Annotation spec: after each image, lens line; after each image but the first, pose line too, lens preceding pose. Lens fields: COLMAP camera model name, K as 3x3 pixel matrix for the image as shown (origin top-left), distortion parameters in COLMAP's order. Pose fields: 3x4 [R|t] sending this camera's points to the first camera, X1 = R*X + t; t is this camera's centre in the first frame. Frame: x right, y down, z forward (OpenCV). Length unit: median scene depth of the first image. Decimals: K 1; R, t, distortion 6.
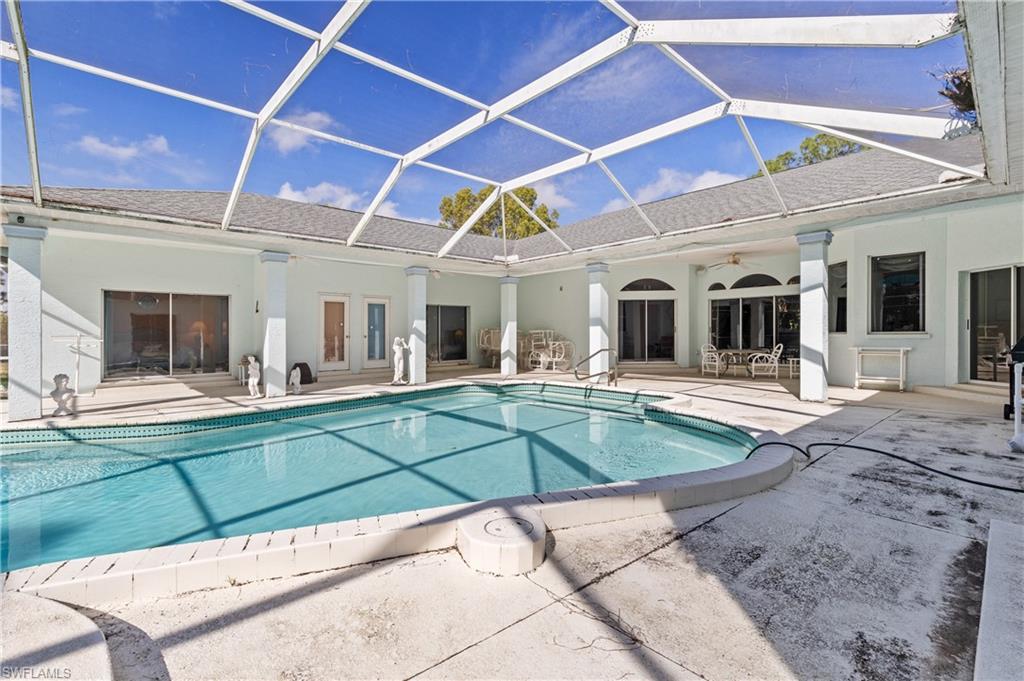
lens RADIAL K [[460.8, 0, 506.5], [0, 460.8, 336.3], [0, 0, 1]] dist [-0.002381, -0.000261]
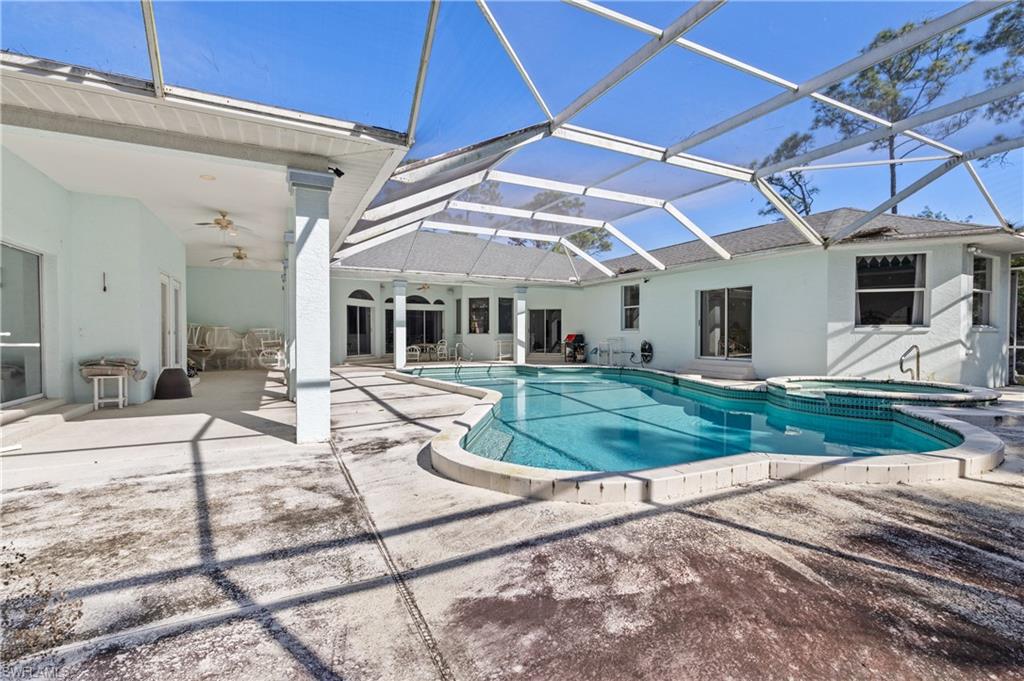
lens RADIAL K [[460.8, 0, 508.5], [0, 460.8, 340.4], [0, 0, 1]] dist [-0.002381, -0.000261]
pose [[0.264914, -0.009446, 0.964226, -0.987902], [-0.000418, 0.999951, 0.009911, 0.003497], [-0.964272, -0.003028, 0.264897, 0.319714]]
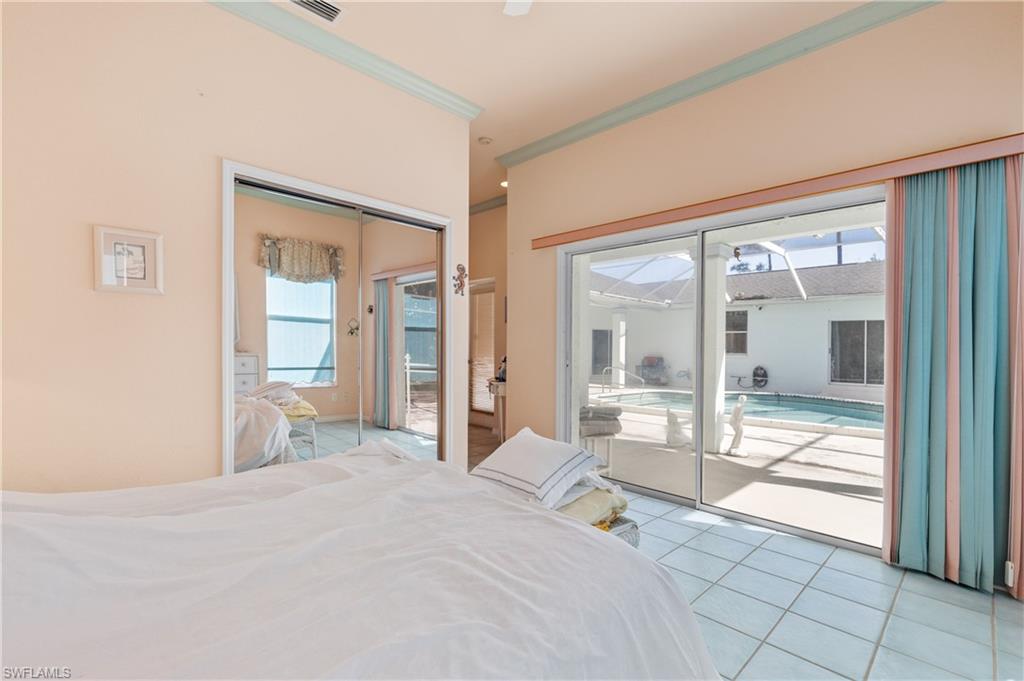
lens RADIAL K [[460.8, 0, 506.0], [0, 460.8, 340.4], [0, 0, 1]] dist [-0.002381, -0.000261]
pose [[-0.042227, 0.001815, 0.999106, -0.934926], [0.000268, 0.999998, -0.001805, -0.067295], [-0.999108, 0.000192, -0.042227, 1.245976]]
